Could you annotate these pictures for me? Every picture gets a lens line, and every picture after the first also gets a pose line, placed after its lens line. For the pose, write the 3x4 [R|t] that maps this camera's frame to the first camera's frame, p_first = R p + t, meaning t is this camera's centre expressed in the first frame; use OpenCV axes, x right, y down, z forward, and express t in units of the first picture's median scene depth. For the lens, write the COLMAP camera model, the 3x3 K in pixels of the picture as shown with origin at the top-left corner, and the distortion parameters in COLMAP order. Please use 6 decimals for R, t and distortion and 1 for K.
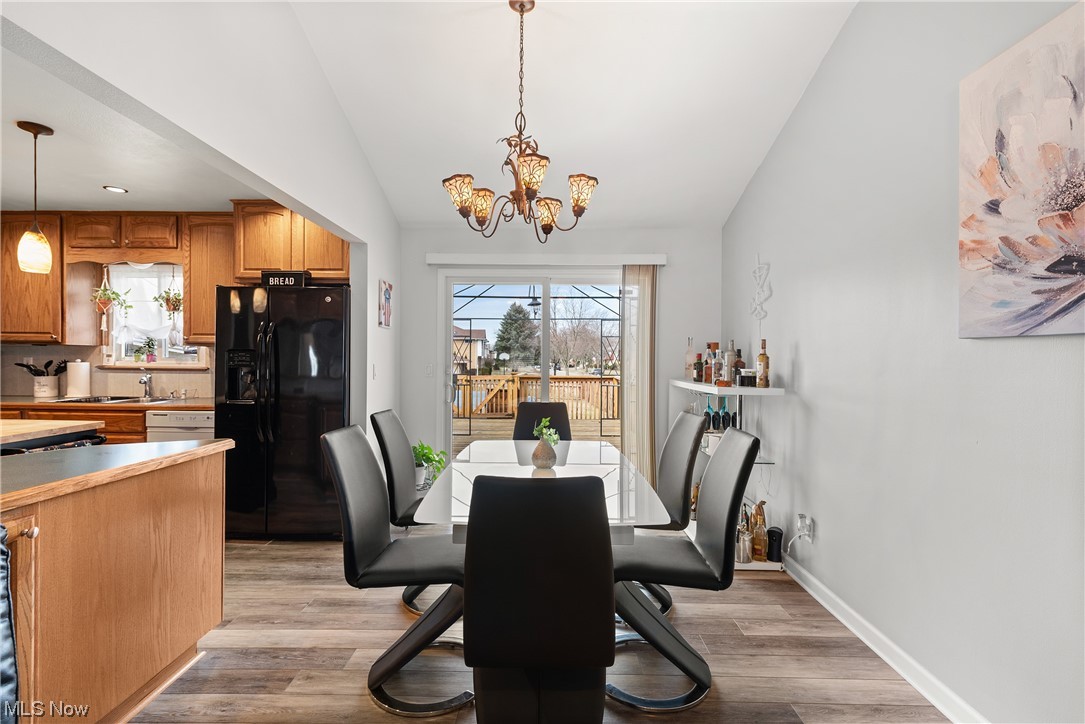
lens RADIAL K [[502.0, 0, 540.5], [0, 502.0, 362.4], [0, 0, 1]] dist [0.021448, -0.009953]
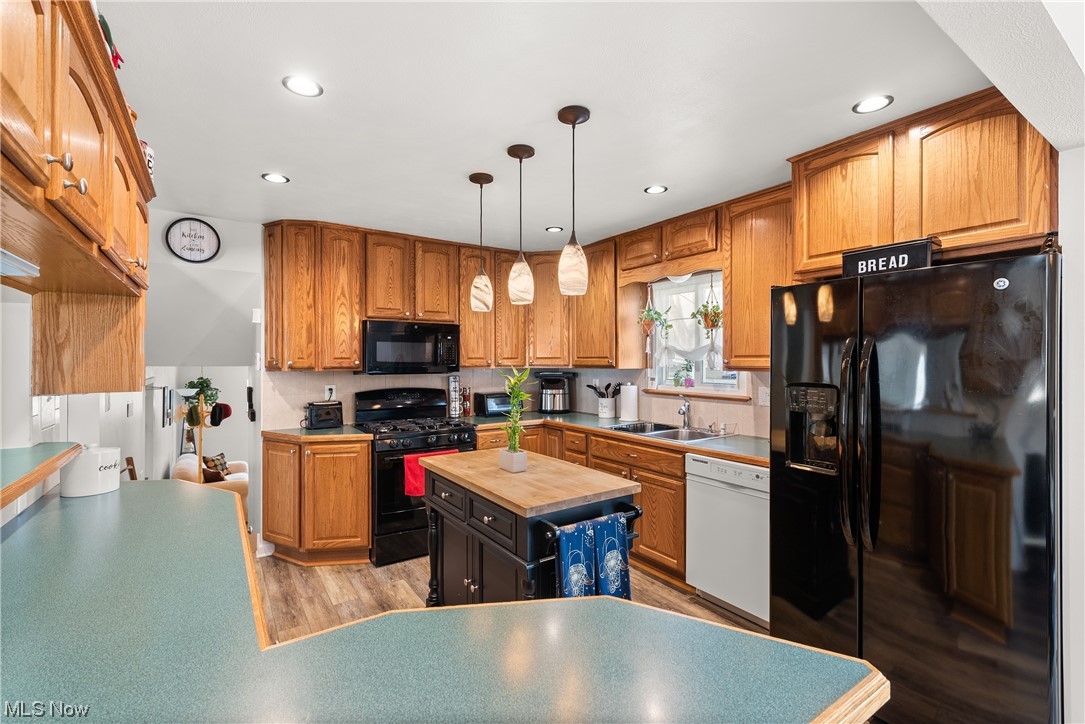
lens RADIAL K [[481.3, 0, 538.7], [0, 481.3, 359.8], [0, 0, 1]] dist [0.005245, -0.000419]
pose [[0.580195, -0.010233, -0.814413, -0.258846], [-0.001886, 0.999902, -0.013908, -0.039640], [0.814475, 0.009605, 0.580119, 0.326909]]
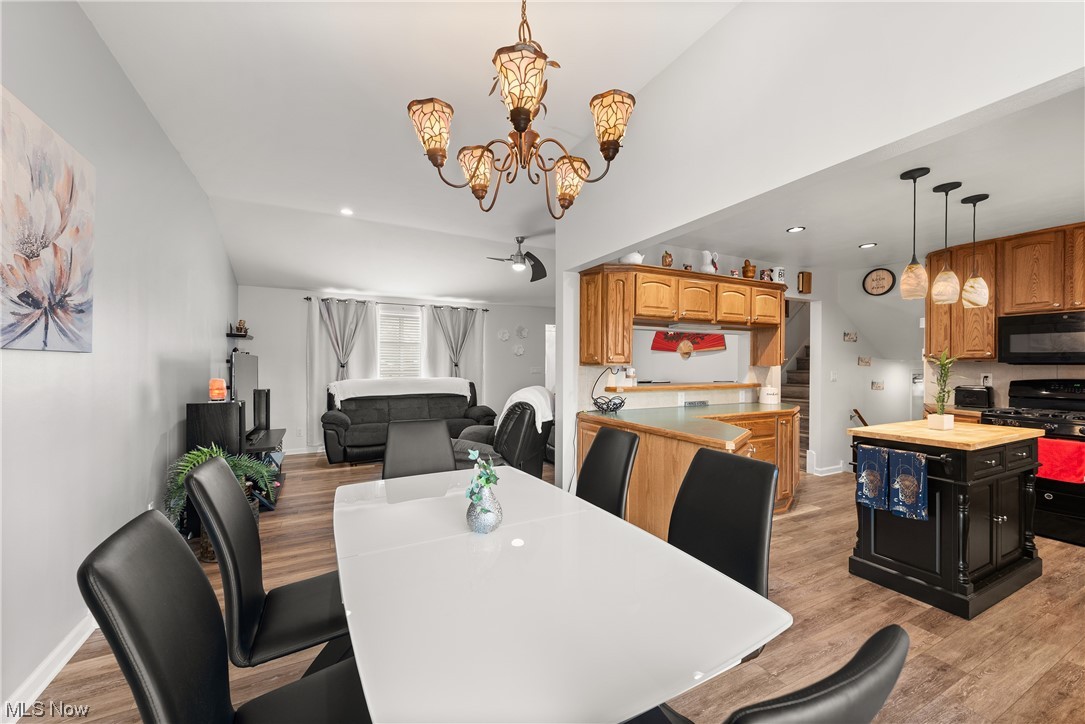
lens RADIAL K [[430.2, 0, 540.1], [0, 430.2, 365.7], [0, 0, 1]] dist [-0.002234, -0.000437]
pose [[-0.880871, -0.008574, -0.473278, 0.131718], [-0.012985, 0.999897, 0.006054, -0.013323], [0.473178, 0.011479, -0.880892, 0.926572]]
